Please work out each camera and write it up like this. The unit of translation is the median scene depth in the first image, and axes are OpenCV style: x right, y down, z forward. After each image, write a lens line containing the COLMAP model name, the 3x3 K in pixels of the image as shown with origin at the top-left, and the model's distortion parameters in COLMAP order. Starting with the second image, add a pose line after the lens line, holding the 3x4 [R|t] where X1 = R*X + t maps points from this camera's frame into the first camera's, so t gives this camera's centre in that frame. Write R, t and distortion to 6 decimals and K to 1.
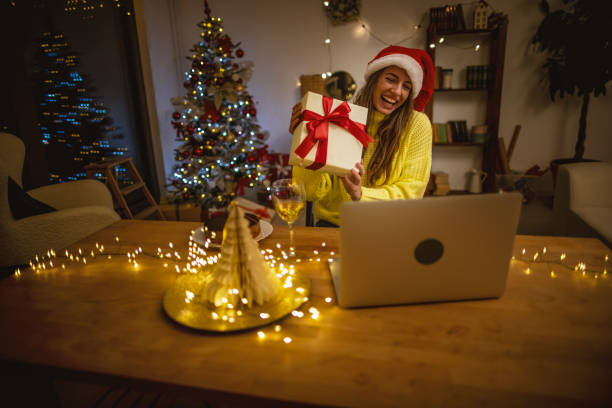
lens RADIAL K [[433.9, 0, 306.0], [0, 433.9, 204.0], [0, 0, 1]] dist [0.000599, 0.001381]
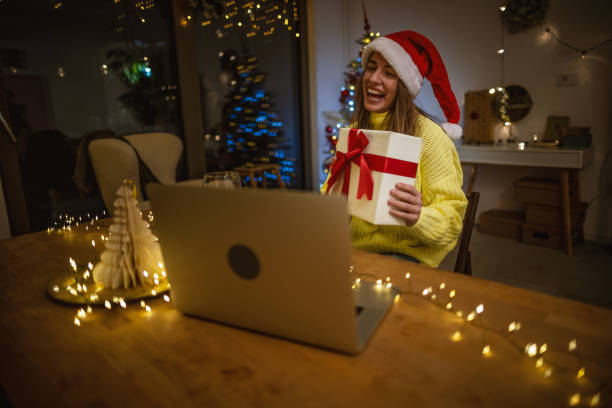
lens RADIAL K [[433.9, 0, 306.0], [0, 433.9, 204.0], [0, 0, 1]] dist [0.000599, 0.001381]
pose [[0.861557, 0.120437, -0.493167, 0.182342], [-0.150306, 0.988412, -0.021201, 0.001626], [0.484899, 0.092392, 0.869676, 0.091423]]
